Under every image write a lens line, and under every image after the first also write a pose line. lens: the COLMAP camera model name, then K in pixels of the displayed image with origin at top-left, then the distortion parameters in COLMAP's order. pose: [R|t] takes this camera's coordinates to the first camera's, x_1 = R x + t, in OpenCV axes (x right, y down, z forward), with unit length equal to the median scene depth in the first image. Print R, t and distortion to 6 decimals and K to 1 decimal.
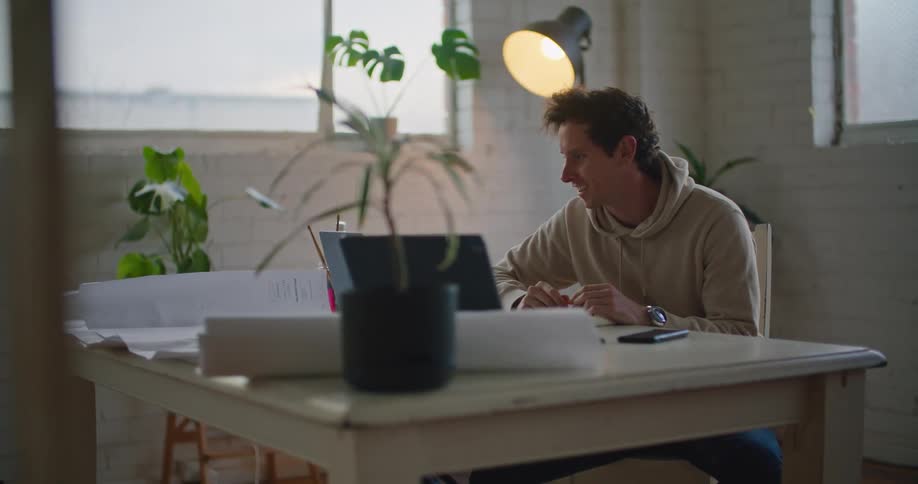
lens RADIAL K [[1369.7, 0, 459.0], [0, 1369.7, 242.0], [0, 0, 1]] dist [-0.118081, 0.069085]
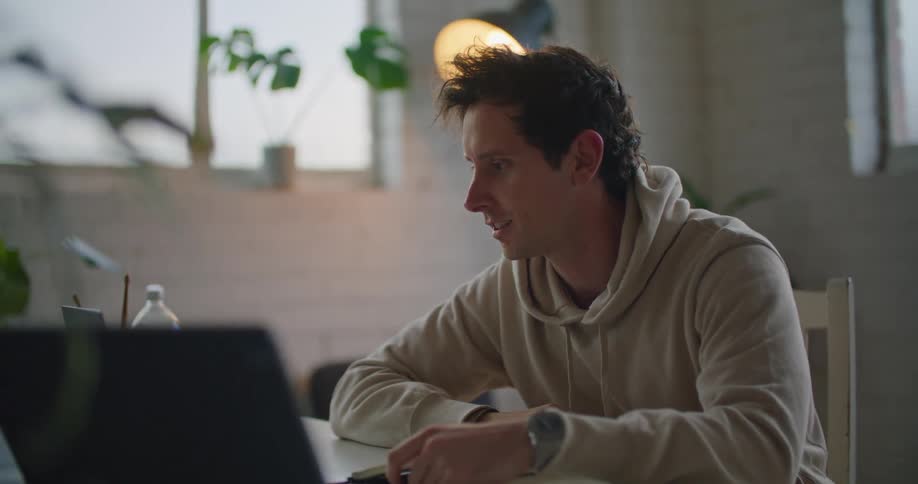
lens RADIAL K [[1386.0, 0, 459.8], [0, 1386.0, 262.1], [0, 0, 1]] dist [-0.103165, 0.005050]
pose [[0.999726, -0.016563, 0.016547, 0.029195], [0.016989, 0.999519, -0.025932, -0.004875], [-0.016109, 0.026206, 0.999527, 0.240809]]
